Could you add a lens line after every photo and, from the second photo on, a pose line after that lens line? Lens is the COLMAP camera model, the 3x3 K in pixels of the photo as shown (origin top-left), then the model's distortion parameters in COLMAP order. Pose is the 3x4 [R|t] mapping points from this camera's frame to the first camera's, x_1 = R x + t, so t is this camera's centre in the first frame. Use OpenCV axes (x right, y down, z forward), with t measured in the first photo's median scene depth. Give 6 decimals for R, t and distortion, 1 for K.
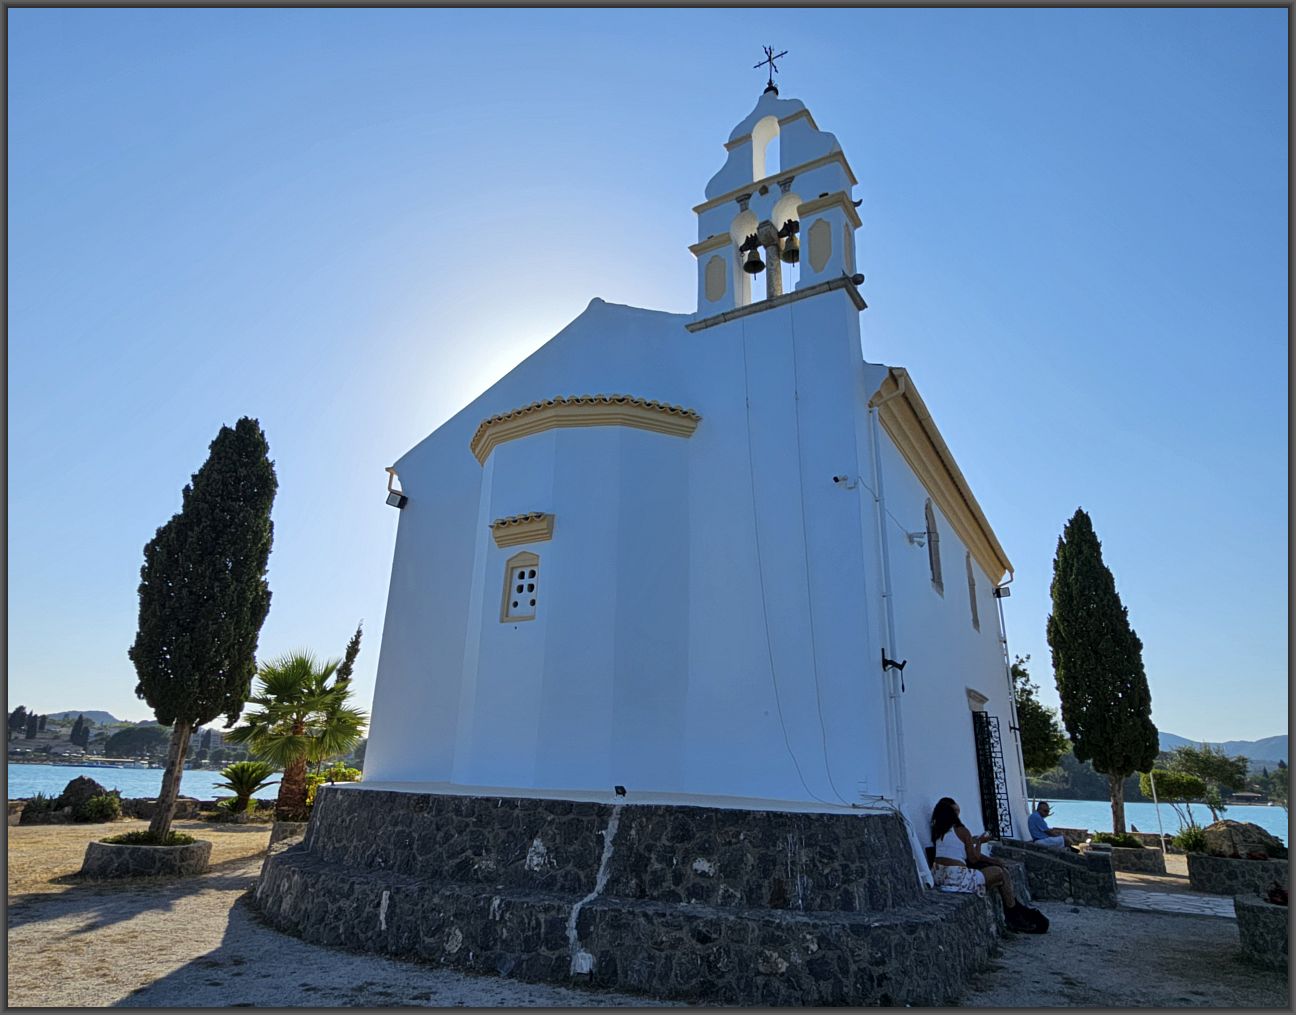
lens RADIAL K [[771.9, 0, 650.1], [0, 771.9, 500.7], [0, 0, 1]] dist [0.002173, -0.004121]
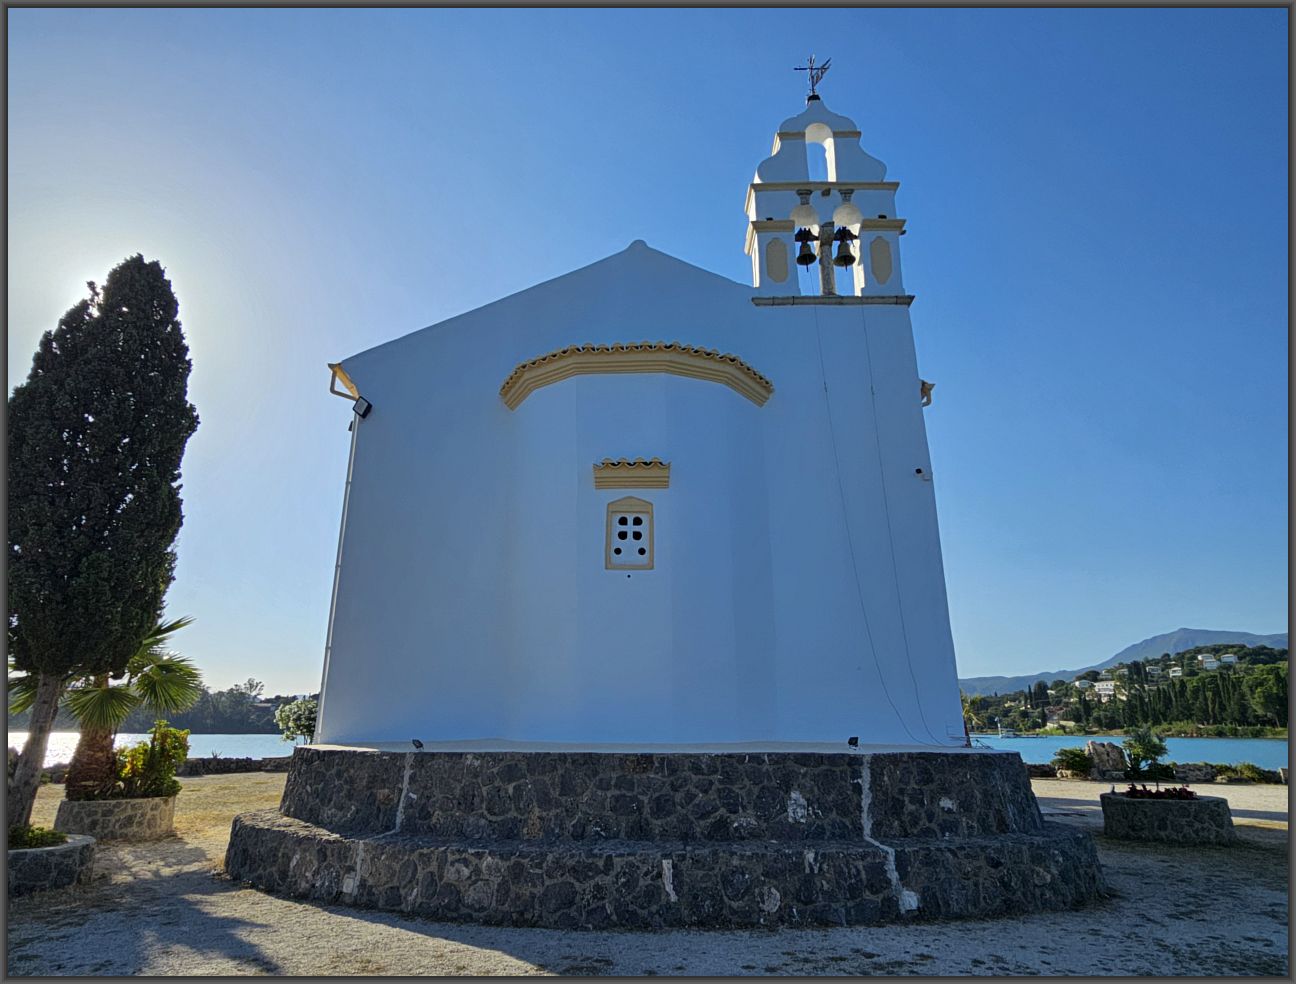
lens RADIAL K [[744.0, 0, 649.1], [0, 744.0, 494.4], [0, 0, 1]] dist [0.004842, -0.004296]
pose [[0.858901, 0.123765, 0.496961, -0.856923], [-0.148980, 0.988776, 0.011235, 0.070710], [-0.489993, -0.083687, 0.867700, 0.282091]]
